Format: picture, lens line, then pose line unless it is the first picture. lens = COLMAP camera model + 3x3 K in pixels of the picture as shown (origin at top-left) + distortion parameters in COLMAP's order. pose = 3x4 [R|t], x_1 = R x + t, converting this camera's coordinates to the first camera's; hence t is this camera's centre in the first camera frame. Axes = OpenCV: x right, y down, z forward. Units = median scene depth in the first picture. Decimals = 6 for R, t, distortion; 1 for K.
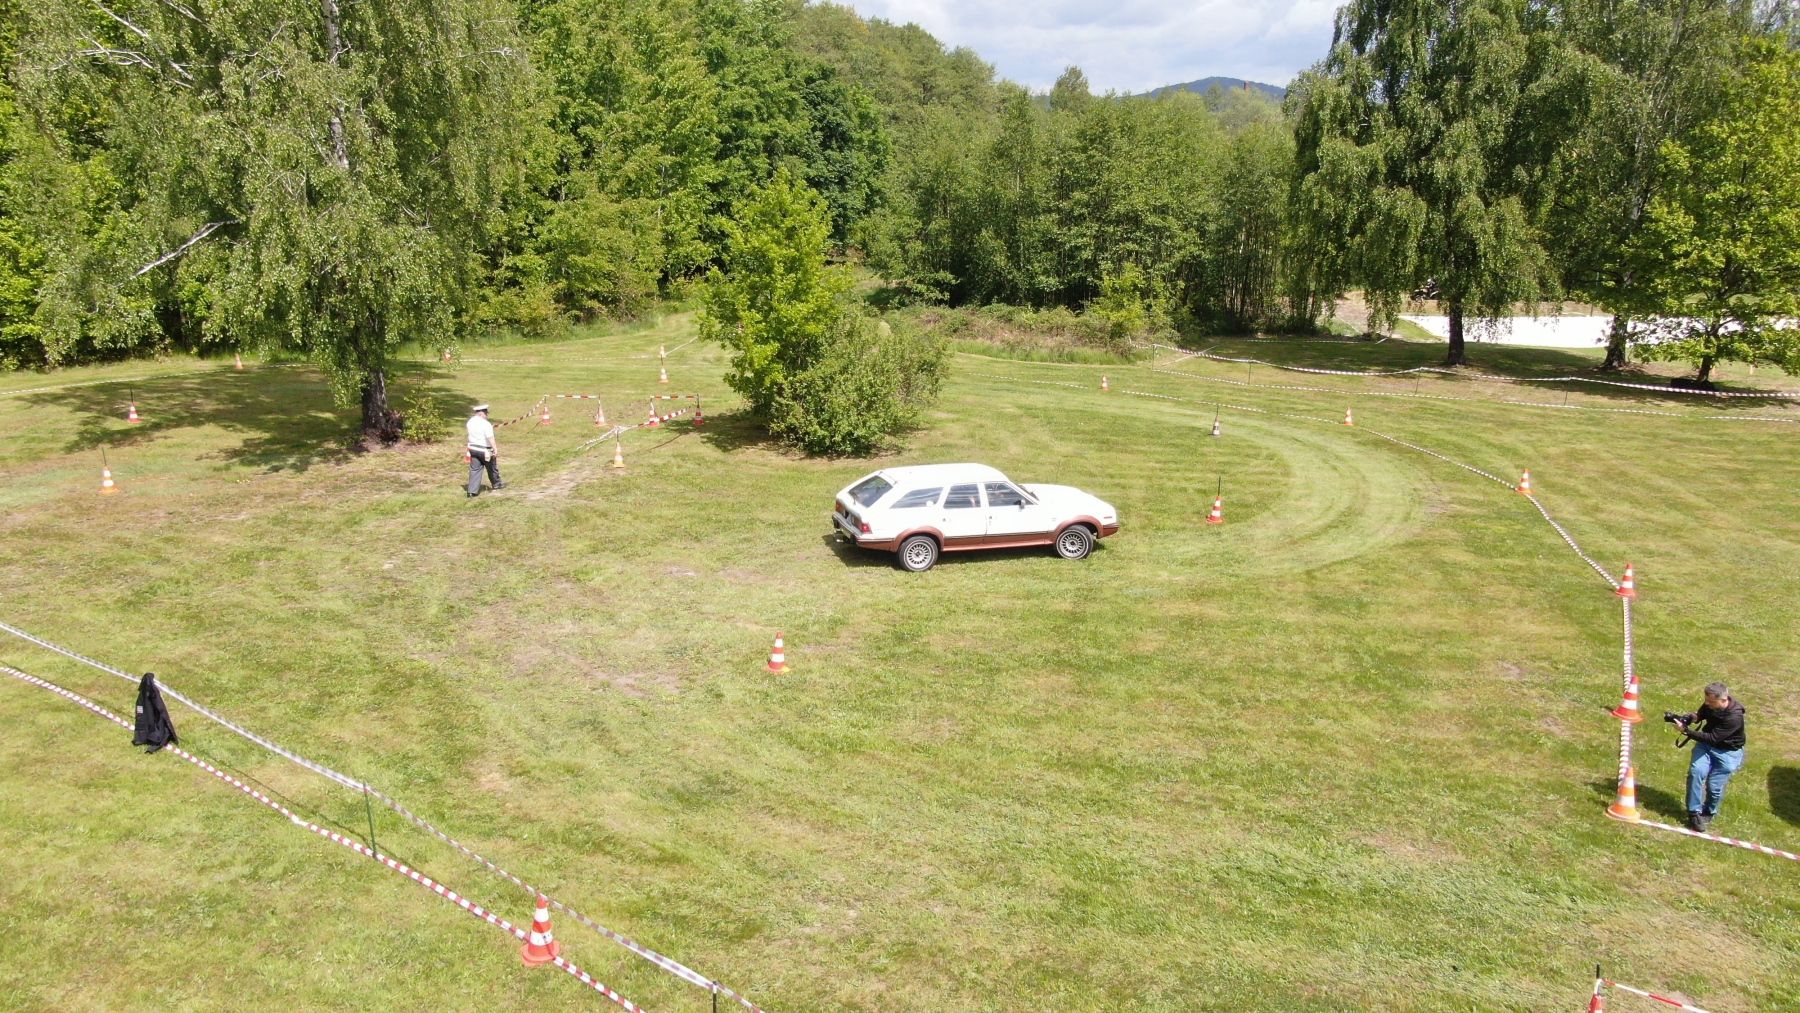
lens RADIAL K [[1291.1, 0, 901.3], [0, 1291.1, 483.3], [0, 0, 1]] dist [-0.021656, 0.002174]
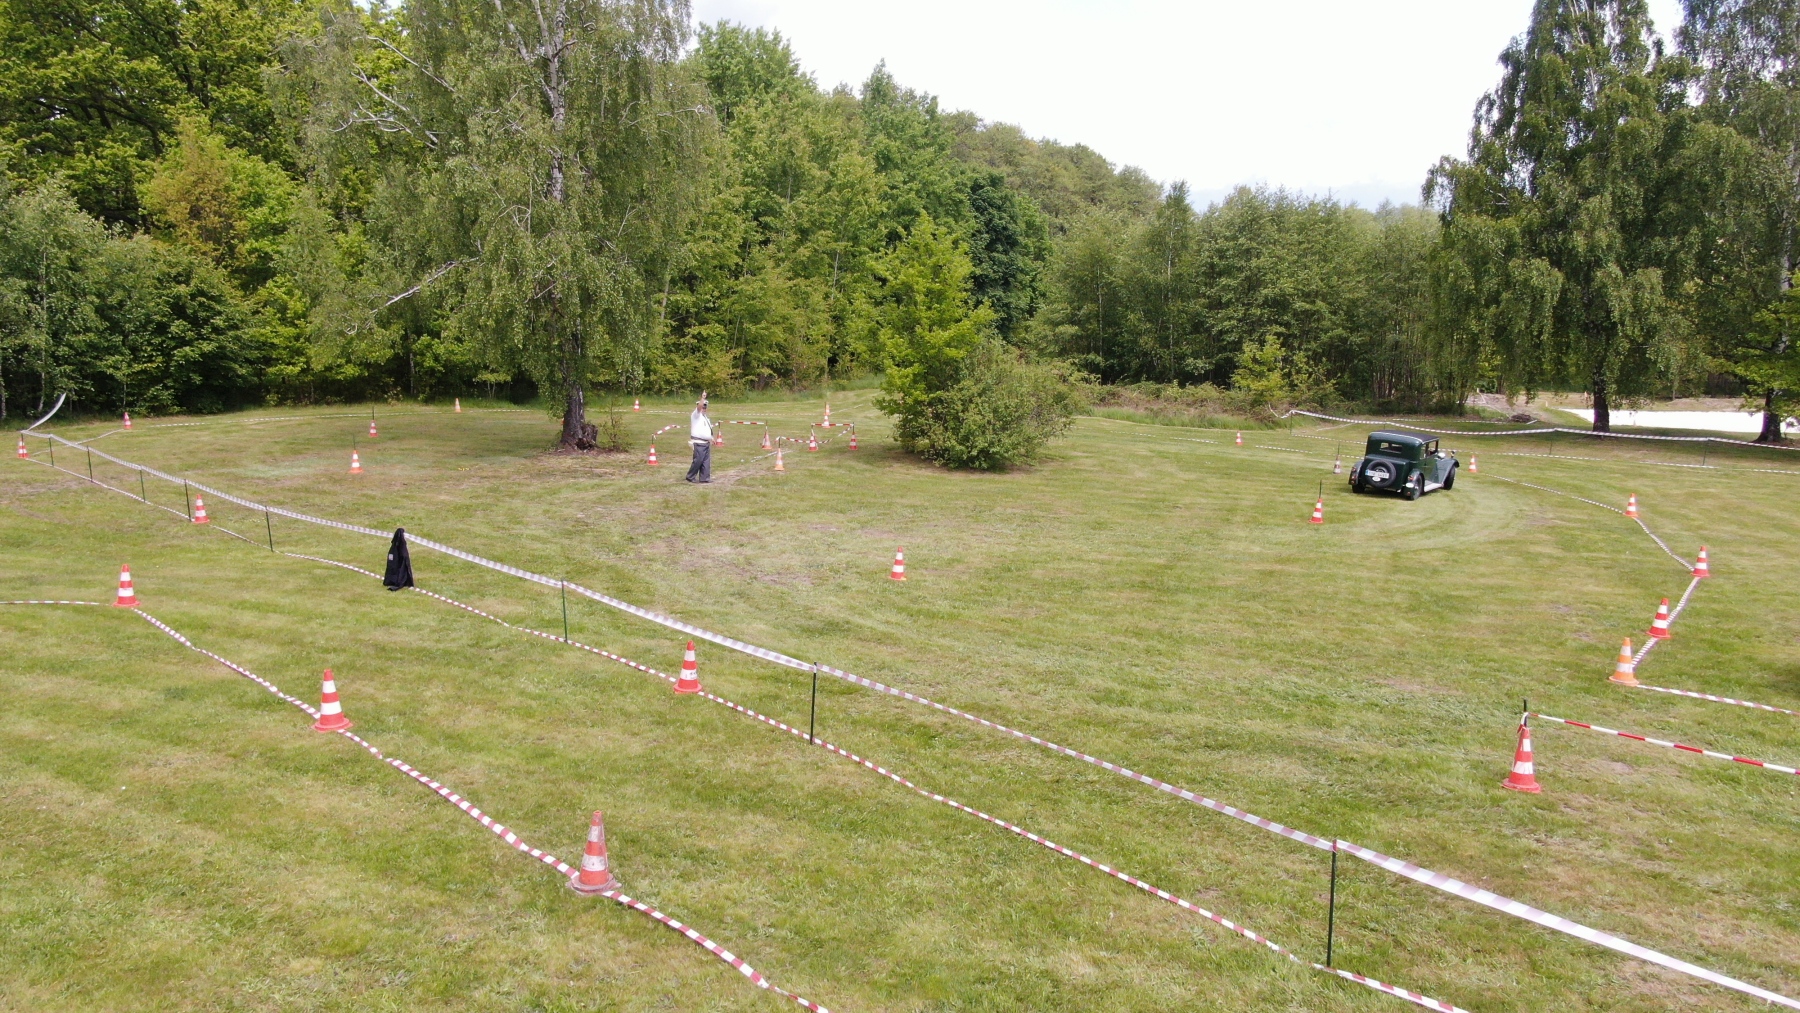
lens RADIAL K [[1284.8, 0, 903.1], [0, 1284.8, 504.5], [0, 0, 1]] dist [-0.021955, 0.003812]
pose [[0.991208, 0.027130, -0.129502, 0.032513], [-0.037265, 0.996374, -0.076483, 0.091566], [0.126958, 0.080637, 0.988625, -0.088702]]
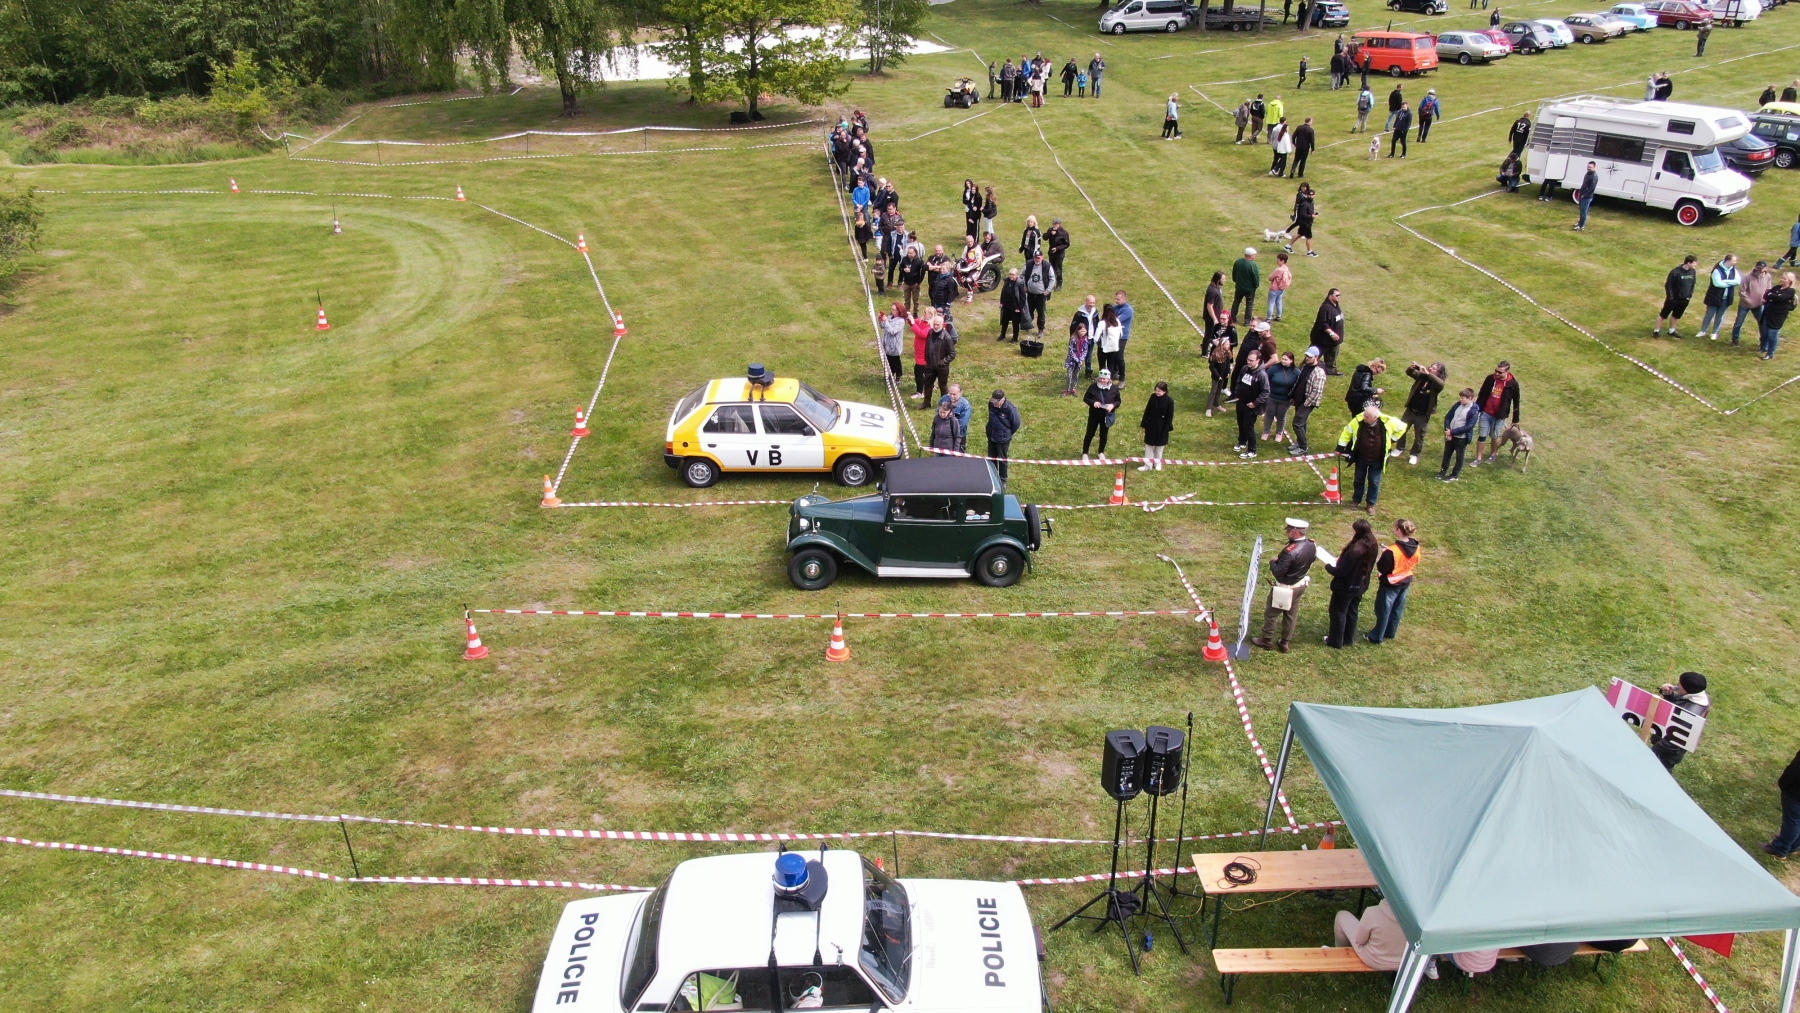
lens RADIAL K [[1284.8, 0, 903.1], [0, 1284.8, 504.5], [0, 0, 1]] dist [-0.021955, 0.003812]
pose [[0.837227, -0.263991, 0.478915, 0.067445], [0.142864, 0.950935, 0.274430, -0.053437], [-0.527864, -0.161340, 0.833864, -0.257440]]
